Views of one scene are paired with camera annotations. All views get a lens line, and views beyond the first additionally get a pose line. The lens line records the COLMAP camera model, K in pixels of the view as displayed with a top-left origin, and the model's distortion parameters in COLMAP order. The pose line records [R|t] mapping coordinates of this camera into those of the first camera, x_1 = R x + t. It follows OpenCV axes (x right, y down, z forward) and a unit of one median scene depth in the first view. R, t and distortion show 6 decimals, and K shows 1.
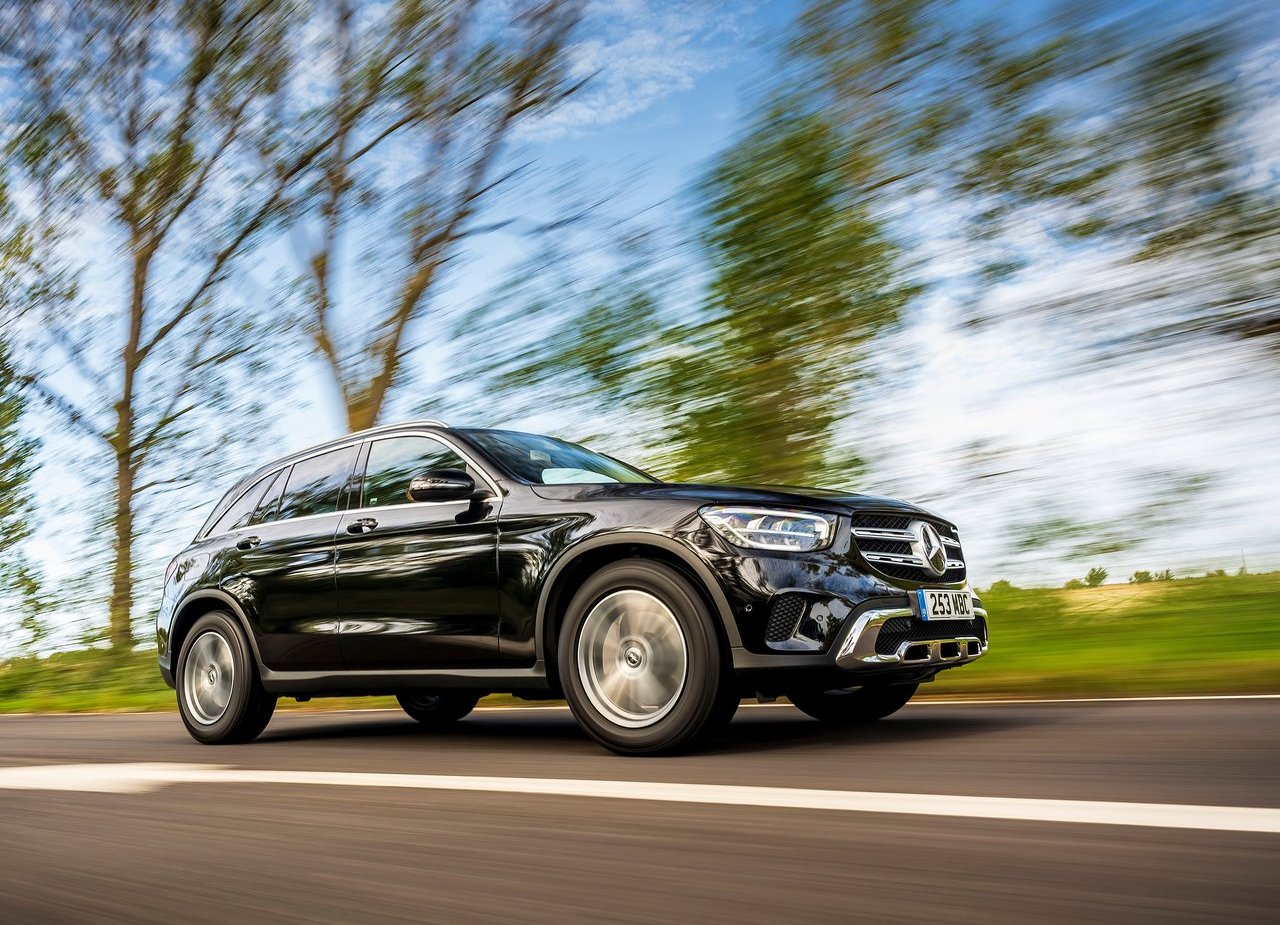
lens RADIAL K [[1047.2, 0, 558.7], [0, 1047.2, 439.9], [0, 0, 1]] dist [0.009161, 0.000363]
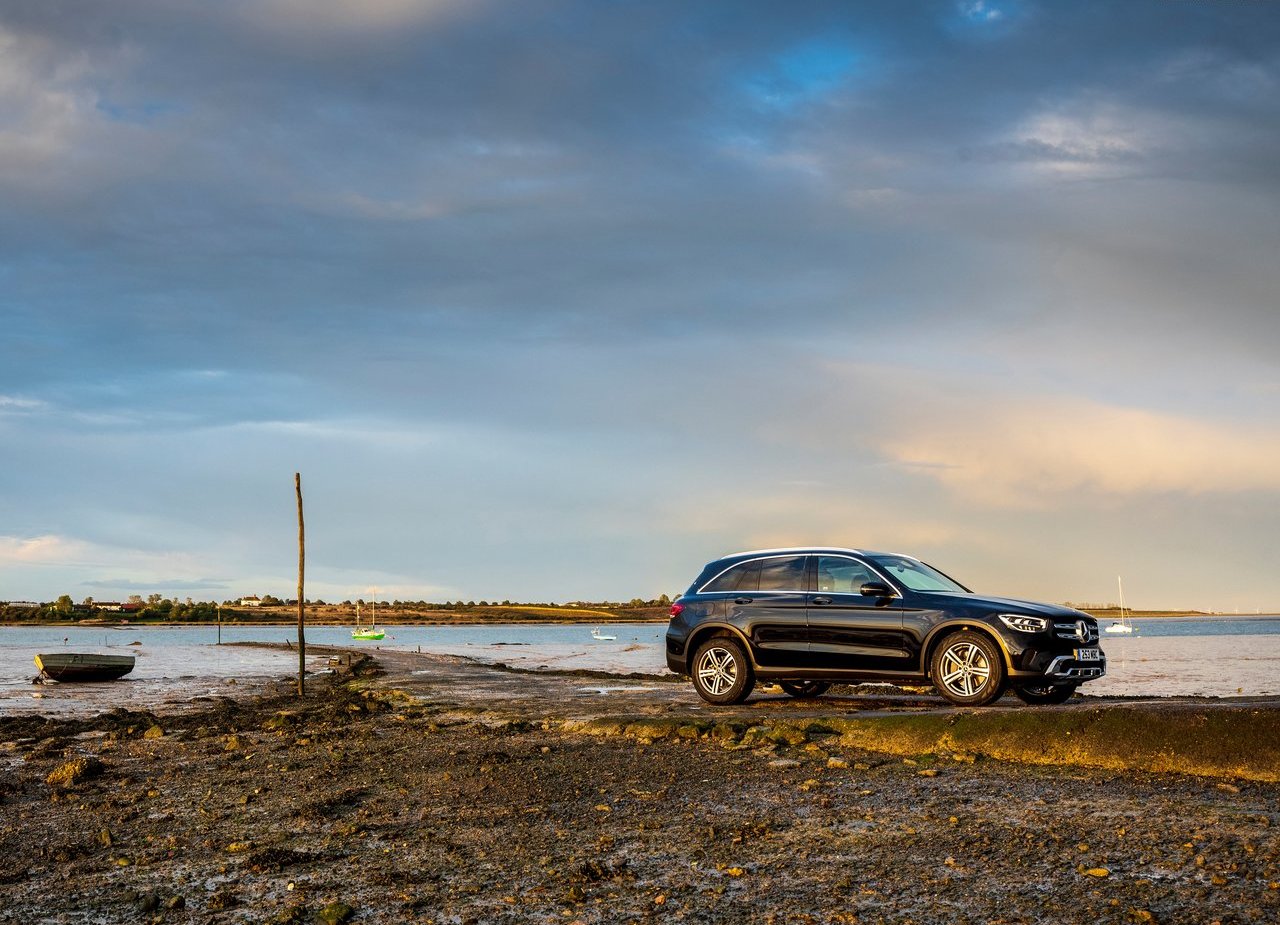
lens RADIAL K [[1521.2, 0, 552.5], [0, 1521.2, 449.7], [0, 0, 1]] dist [-0.075693, 0.000000]
pose [[0.998385, 0.054754, -0.015163, -0.878623], [-0.053654, 0.996419, 0.065347, -0.496097], [0.018687, -0.064428, 0.997747, -2.573682]]
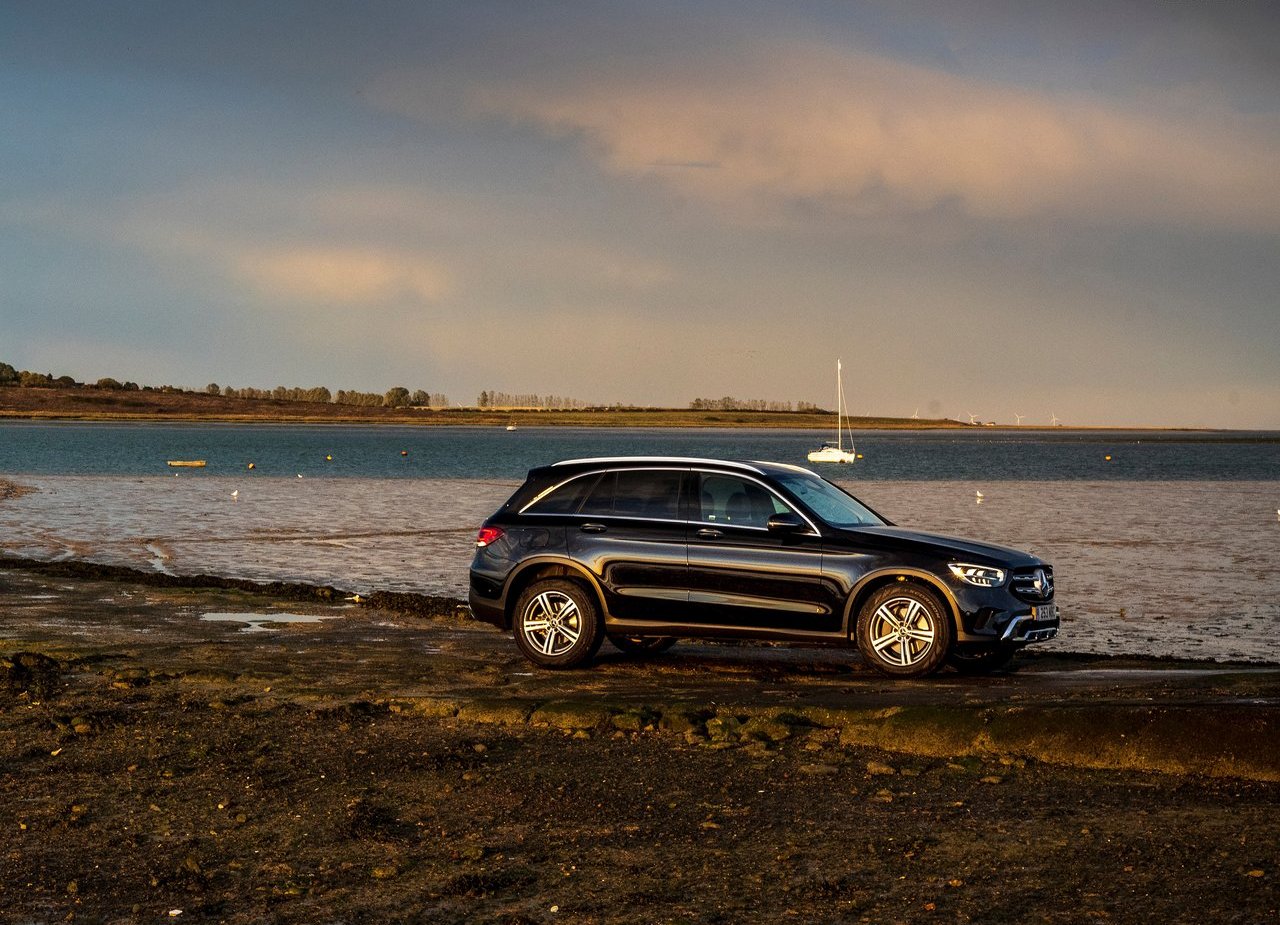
lens RADIAL K [[3048.7, 0, 494.2], [0, 3048.7, 353.8], [0, 0, 1]] dist [-0.333837, 0.000000]
pose [[0.966136, 0.081945, 0.244674, -2.057143], [-0.118165, 0.983468, 0.137216, -0.974960], [-0.229385, -0.161481, 0.959847, -4.110795]]
